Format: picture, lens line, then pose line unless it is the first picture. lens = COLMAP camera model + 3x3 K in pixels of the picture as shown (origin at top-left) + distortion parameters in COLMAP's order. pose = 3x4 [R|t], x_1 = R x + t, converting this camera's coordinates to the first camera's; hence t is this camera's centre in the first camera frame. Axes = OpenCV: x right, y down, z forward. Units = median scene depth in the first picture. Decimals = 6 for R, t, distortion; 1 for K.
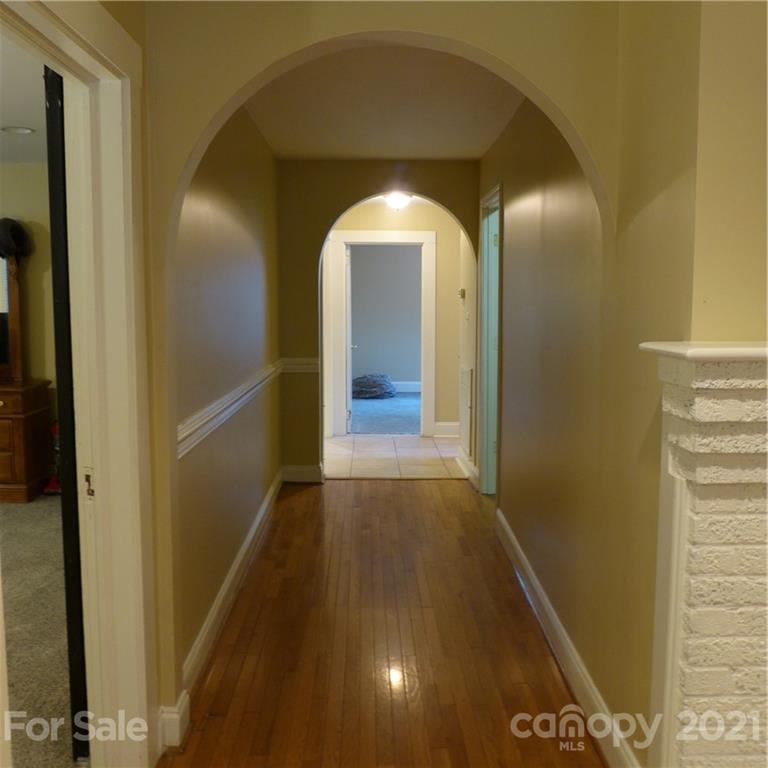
lens RADIAL K [[763.8, 0, 382.1], [0, 763.8, 386.7], [0, 0, 1]] dist [-0.025392, 0.002393]
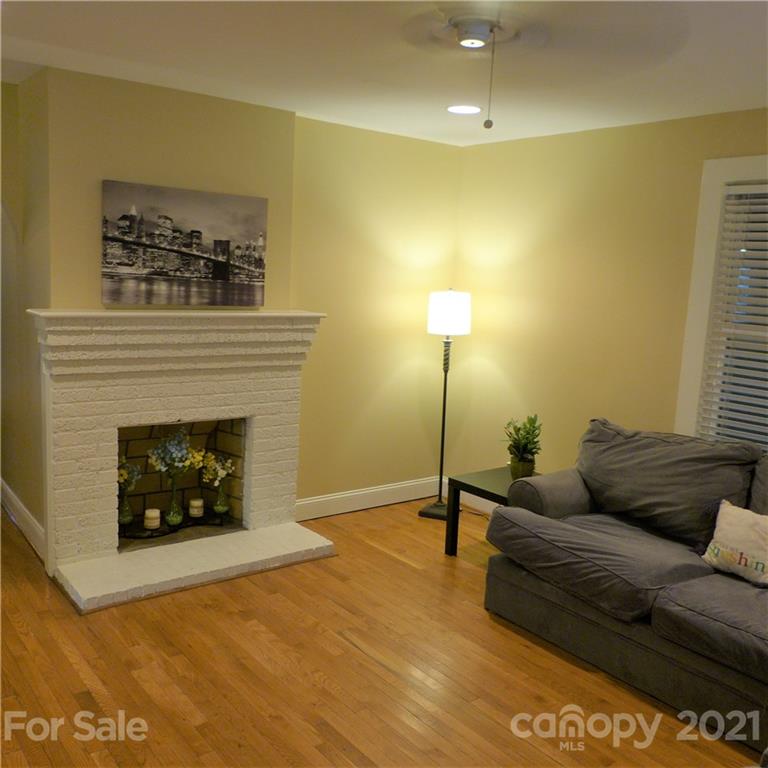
lens RADIAL K [[763.8, 0, 382.1], [0, 763.8, 386.7], [0, 0, 1]] dist [-0.025392, 0.002393]
pose [[0.810740, -0.048123, 0.583425, -0.088940], [0.015632, 0.998040, 0.060599, 0.043150], [-0.585197, -0.040010, 0.809903, -1.269417]]
